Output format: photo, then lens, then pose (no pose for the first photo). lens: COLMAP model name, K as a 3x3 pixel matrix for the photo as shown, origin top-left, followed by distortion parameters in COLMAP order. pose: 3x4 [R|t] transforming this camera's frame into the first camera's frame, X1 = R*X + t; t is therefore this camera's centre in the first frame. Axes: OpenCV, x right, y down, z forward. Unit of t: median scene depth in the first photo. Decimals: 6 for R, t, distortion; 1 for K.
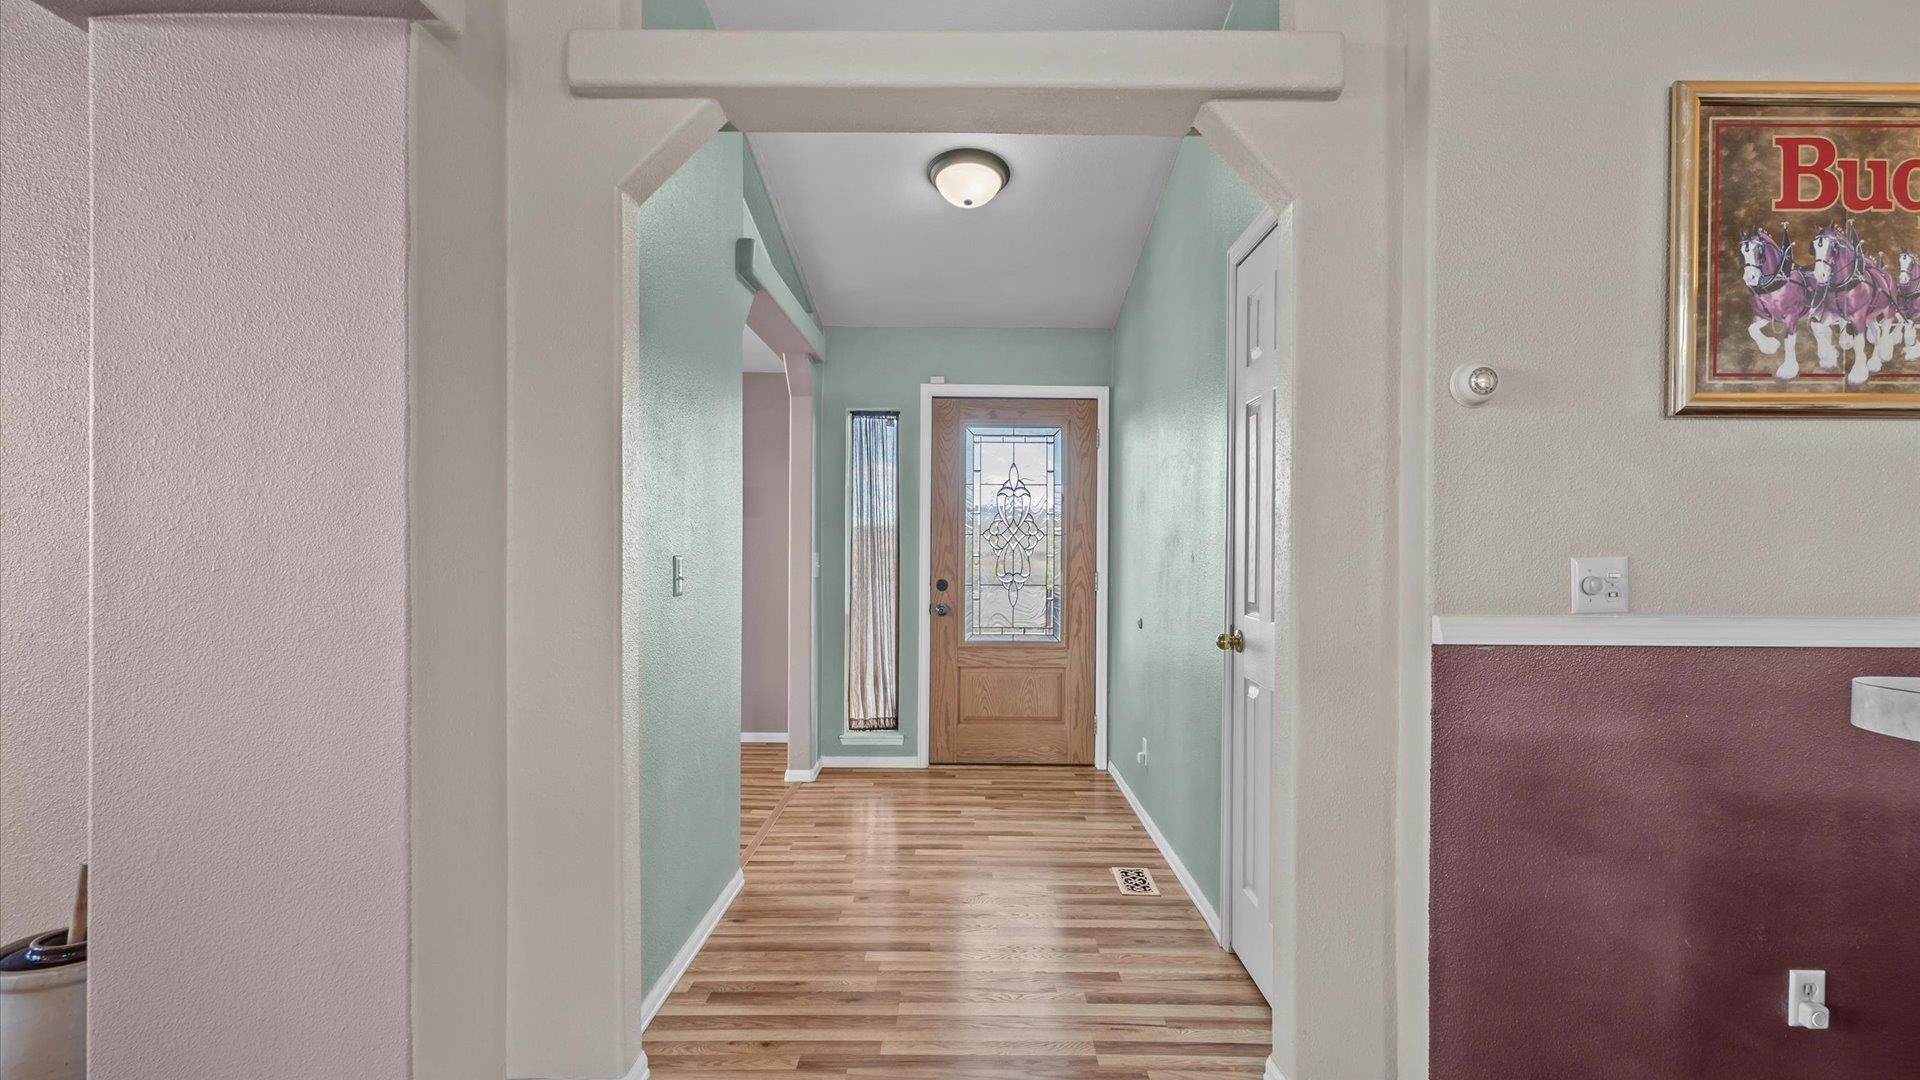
lens RADIAL K [[899.0, 0, 977.8], [0, 899.0, 550.9], [0, 0, 1]] dist [-0.001678, 0.000220]
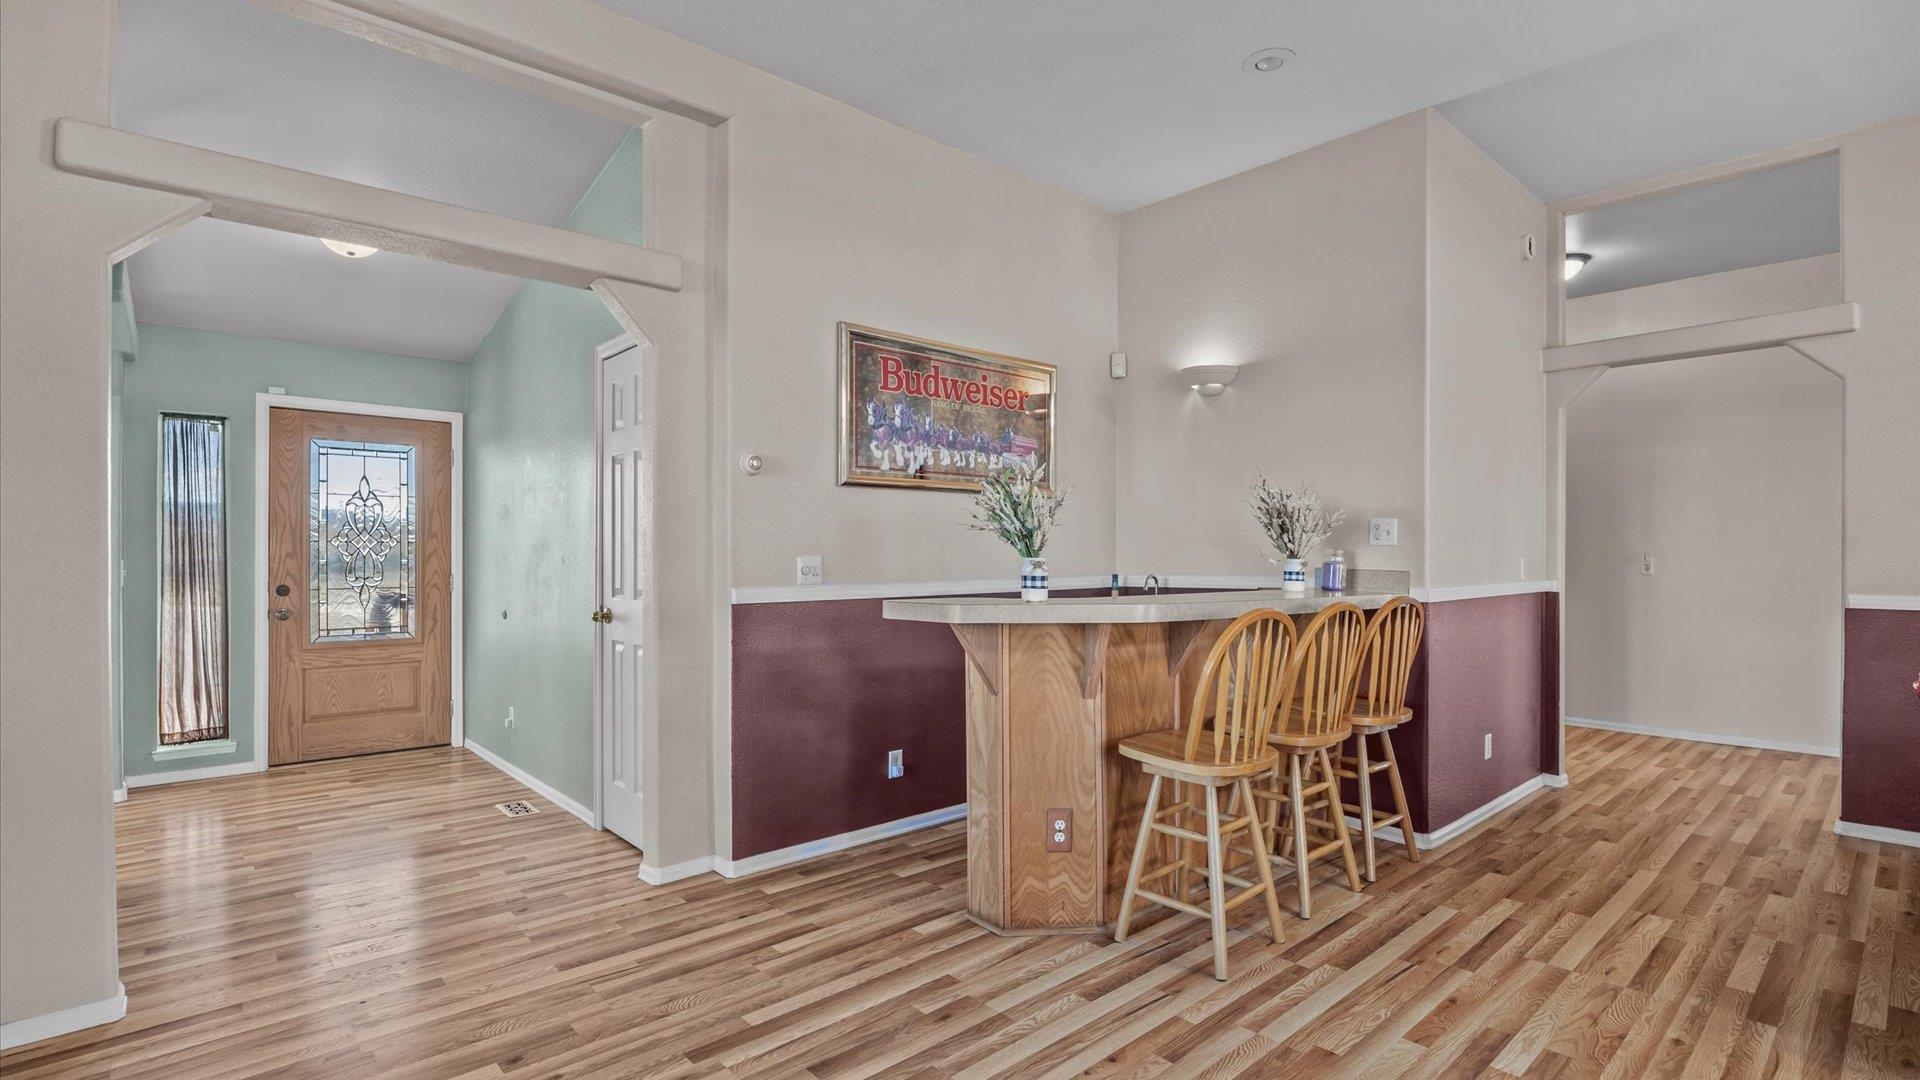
lens RADIAL K [[899.0, 0, 977.8], [0, 899.0, 550.9], [0, 0, 1]] dist [-0.001678, 0.000220]
pose [[0.727199, -0.005283, 0.686407, -0.238551], [0.008424, 0.999964, -0.001229, 0.001090], [-0.686375, 0.006676, 0.727217, -0.417812]]
